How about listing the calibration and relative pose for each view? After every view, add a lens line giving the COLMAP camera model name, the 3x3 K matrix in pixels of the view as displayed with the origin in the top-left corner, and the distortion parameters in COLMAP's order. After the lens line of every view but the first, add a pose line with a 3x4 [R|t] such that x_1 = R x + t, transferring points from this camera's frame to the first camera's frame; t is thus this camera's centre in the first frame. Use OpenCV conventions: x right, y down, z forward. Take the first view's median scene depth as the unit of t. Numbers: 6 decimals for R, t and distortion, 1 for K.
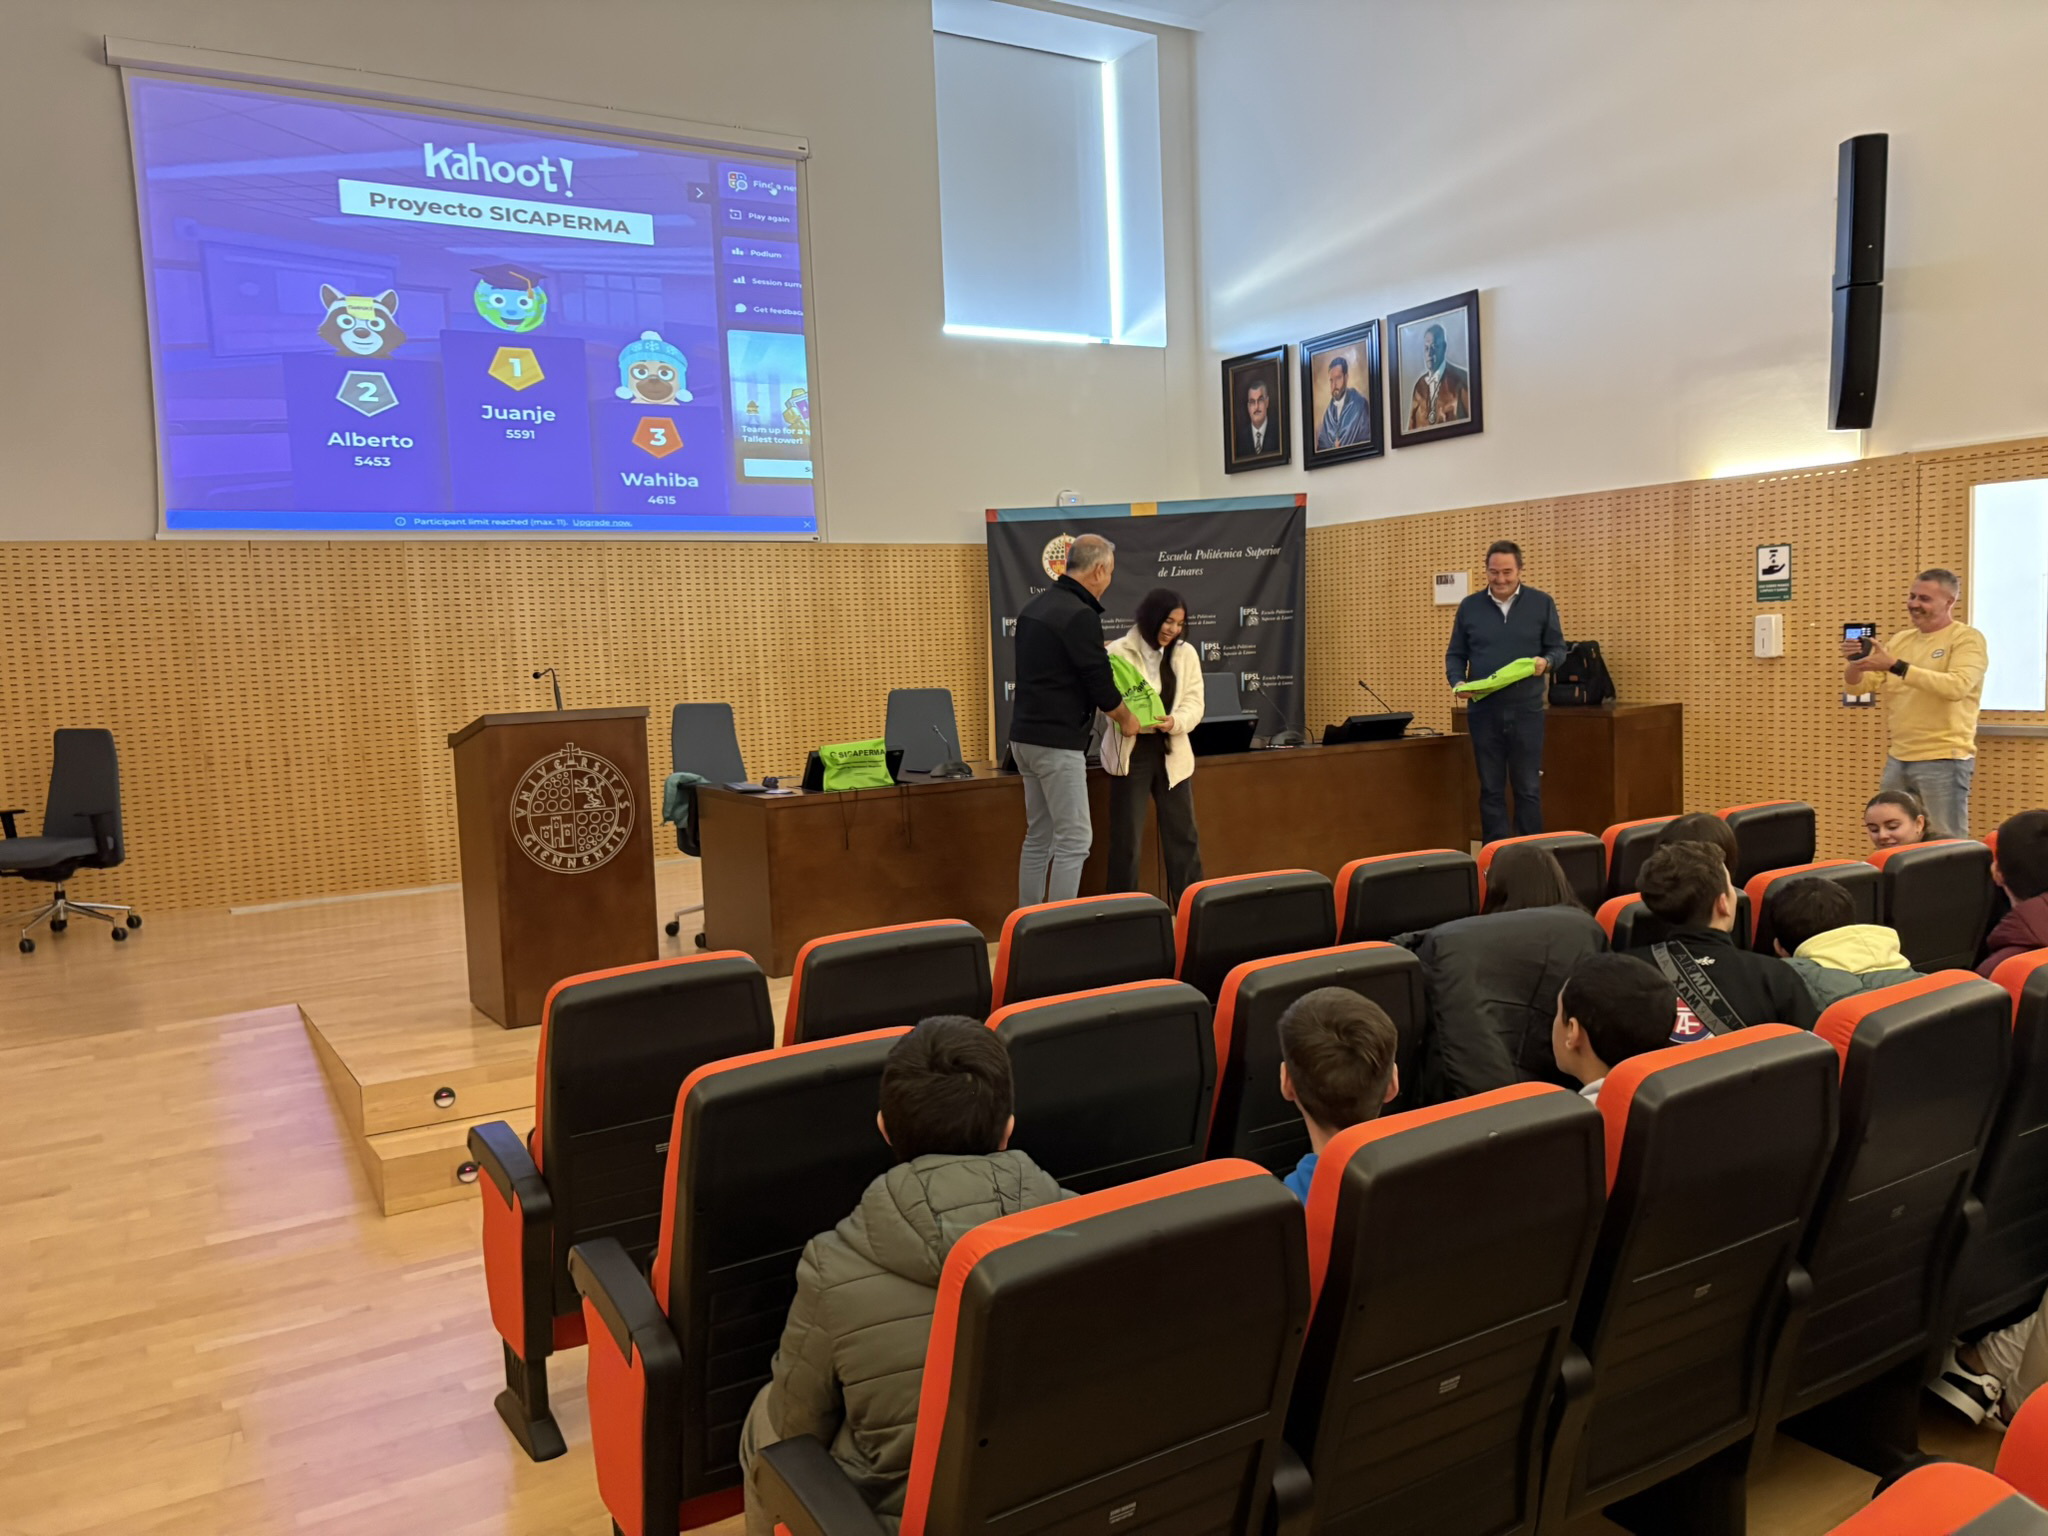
lens RADIAL K [[1532.8, 0, 1013.7], [0, 1532.8, 787.8], [0, 0, 1]] dist [0.045657, -0.032424]
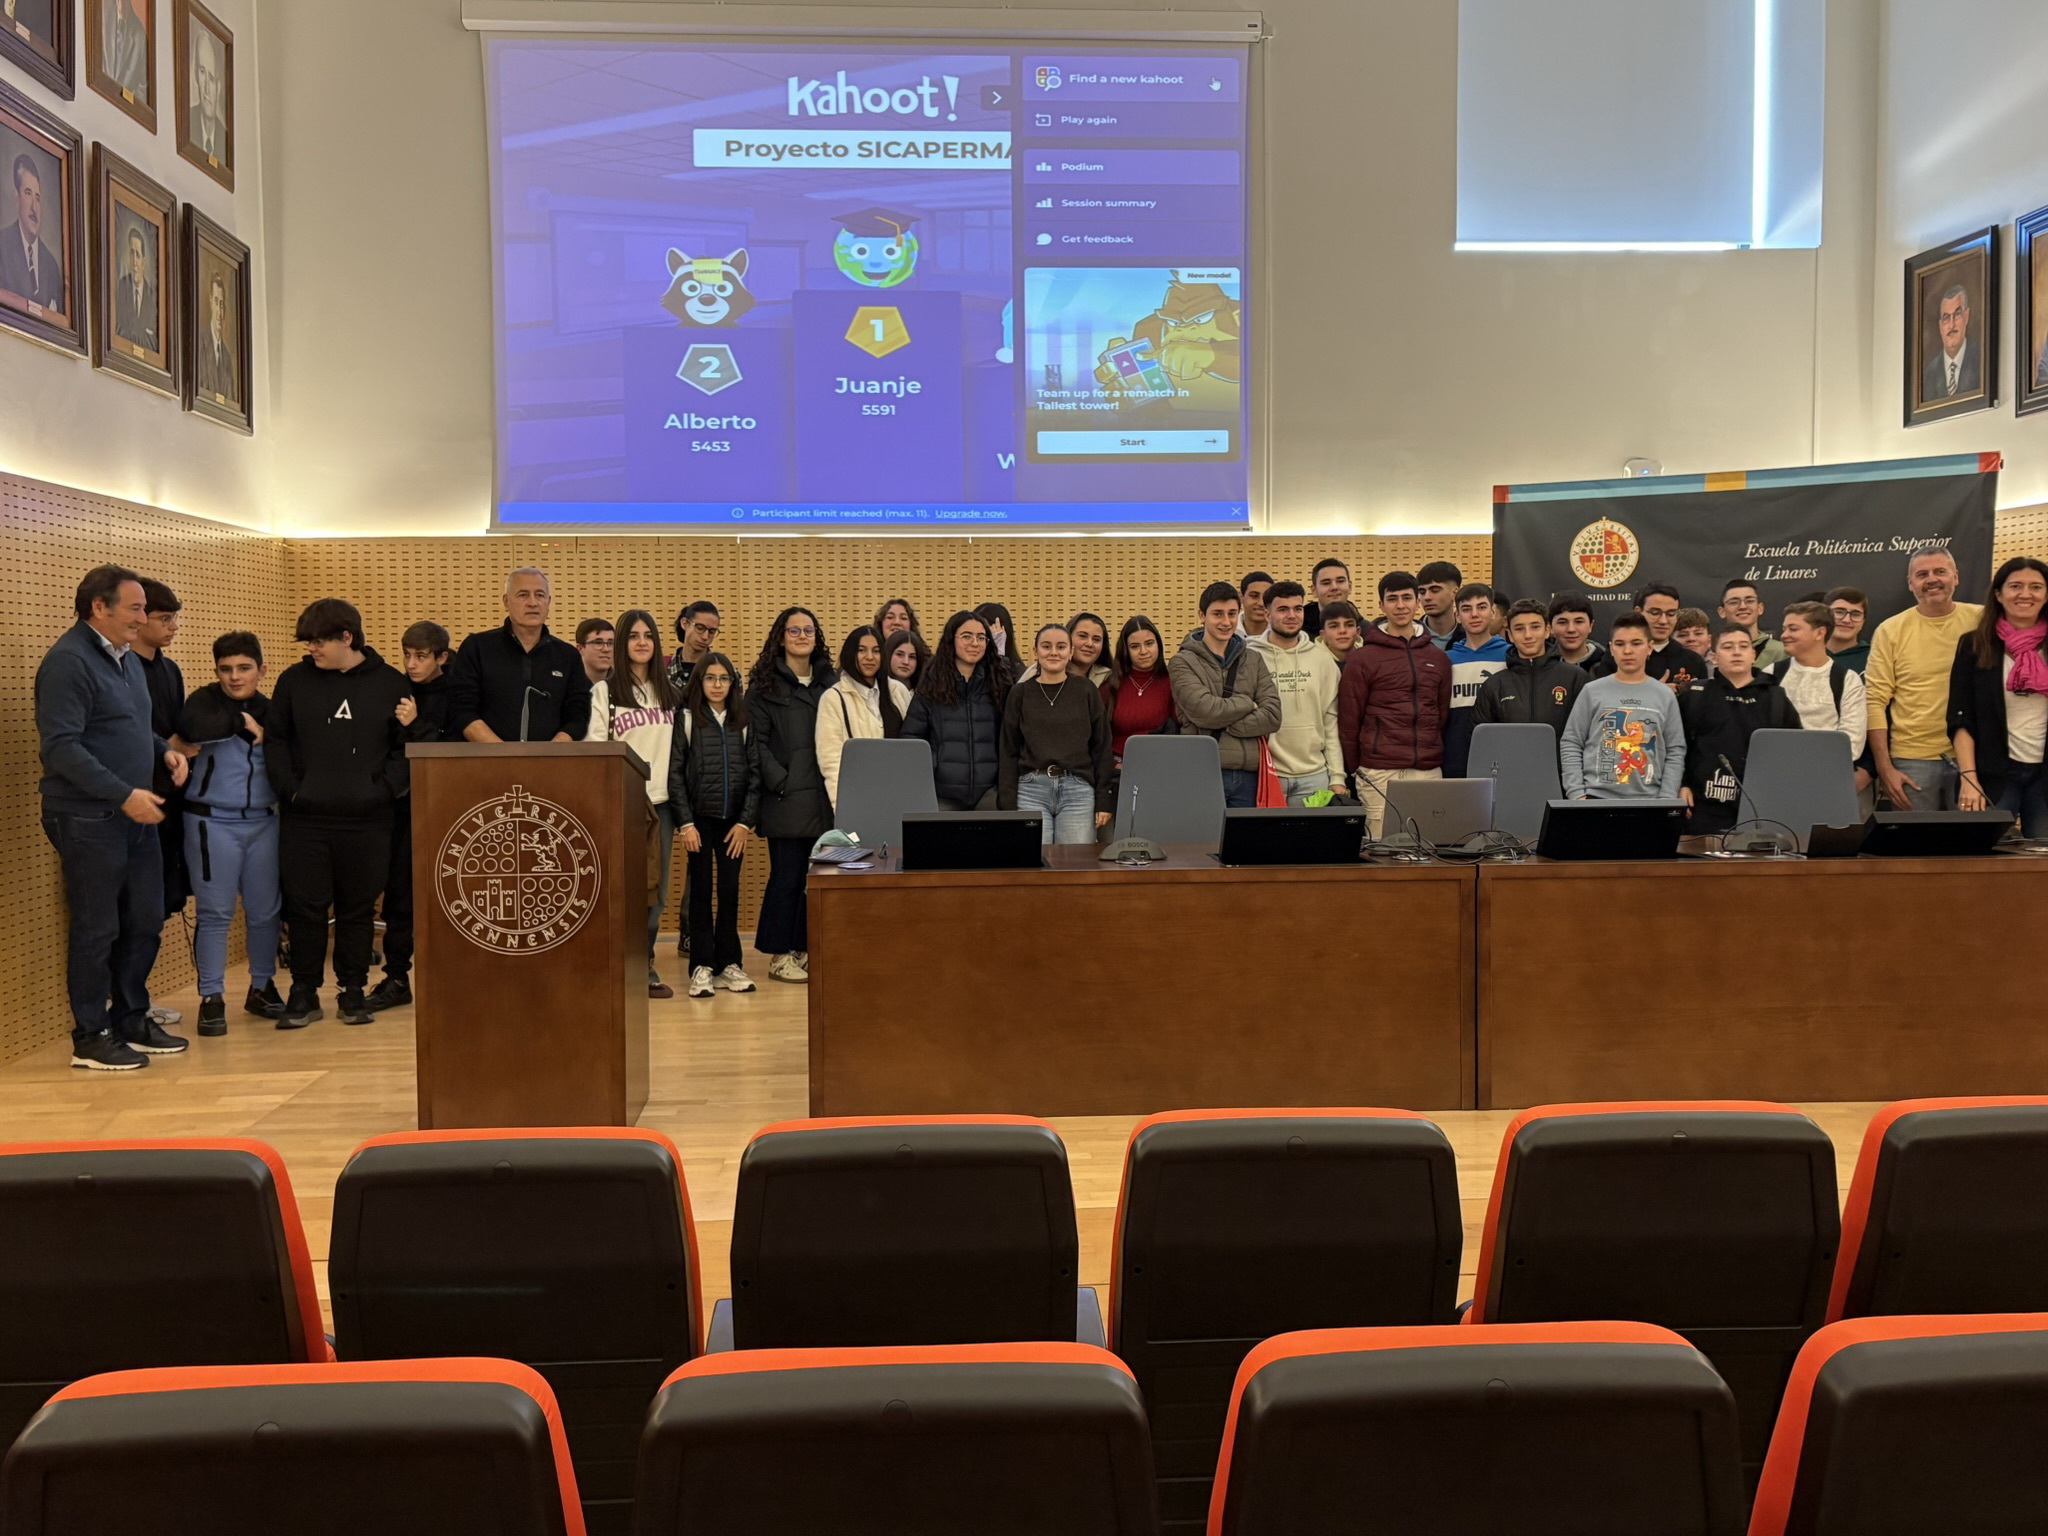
lens RADIAL K [[1736.4, 0, 1024.0], [0, 1736.4, 768.0], [0, 0, 1]] dist [0.072152, -0.114013]
pose [[0.885922, 0.054956, -0.460567, 0.210615], [-0.069649, 0.997459, -0.014955, -0.026457], [0.458575, 0.045327, 0.887499, 0.213981]]
